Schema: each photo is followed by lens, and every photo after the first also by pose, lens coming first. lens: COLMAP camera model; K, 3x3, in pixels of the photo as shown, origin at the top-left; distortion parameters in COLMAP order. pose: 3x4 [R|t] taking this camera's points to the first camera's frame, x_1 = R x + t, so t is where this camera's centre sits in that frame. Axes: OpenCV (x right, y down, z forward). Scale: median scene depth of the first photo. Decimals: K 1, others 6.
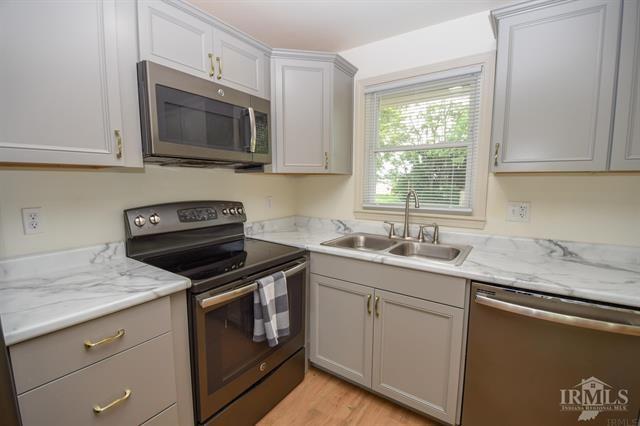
lens RADIAL K [[282.7, 0, 320.0], [0, 282.7, 213.0], [0, 0, 1]] dist [-0.000497, -0.000182]
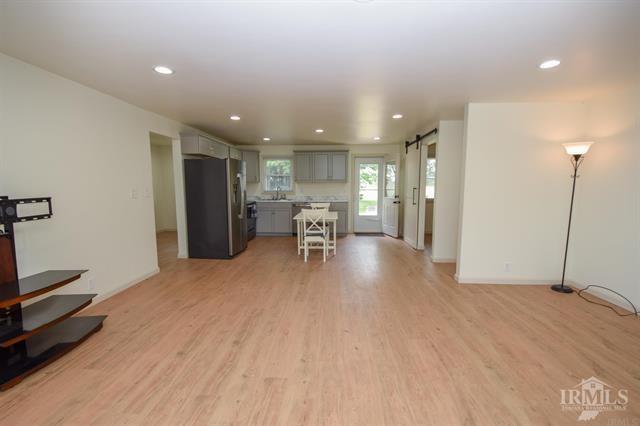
lens RADIAL K [[282.7, 0, 320.0], [0, 282.7, 213.0], [0, 0, 1]] dist [-0.000497, -0.000182]
pose [[0.848376, -0.060731, 0.525899, -1.484611], [0.065302, 0.997817, 0.009882, 0.337722], [-0.525351, 0.025959, 0.850489, -3.076281]]
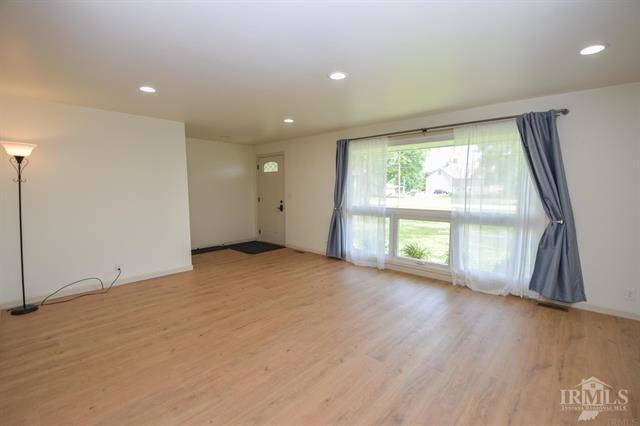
lens RADIAL K [[282.7, 0, 320.0], [0, 282.7, 213.0], [0, 0, 1]] dist [-0.000497, -0.000182]
pose [[-0.989183, -0.018663, 0.145495, -0.207490], [0.010696, 0.980057, 0.198429, -0.332278], [-0.146297, 0.197839, -0.969256, 2.910636]]
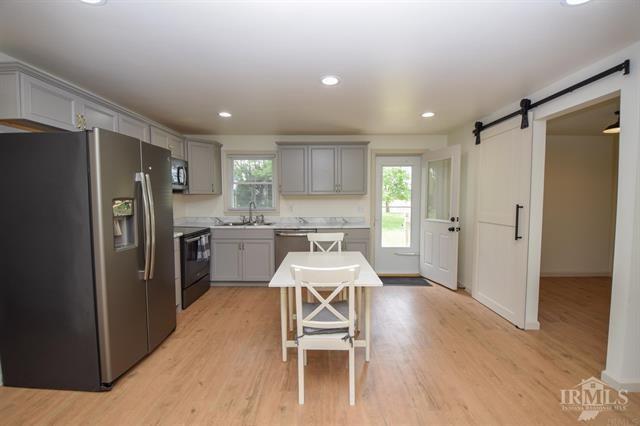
lens RADIAL K [[288.4, 0, 322.9], [0, 288.4, 210.4], [0, 0, 1]] dist [0.000030, -0.000324]
pose [[0.822132, -0.031682, 0.568414, -0.659444], [0.069394, 0.996582, -0.044822, 0.168948], [-0.565051, 0.076294, 0.821521, -1.544468]]
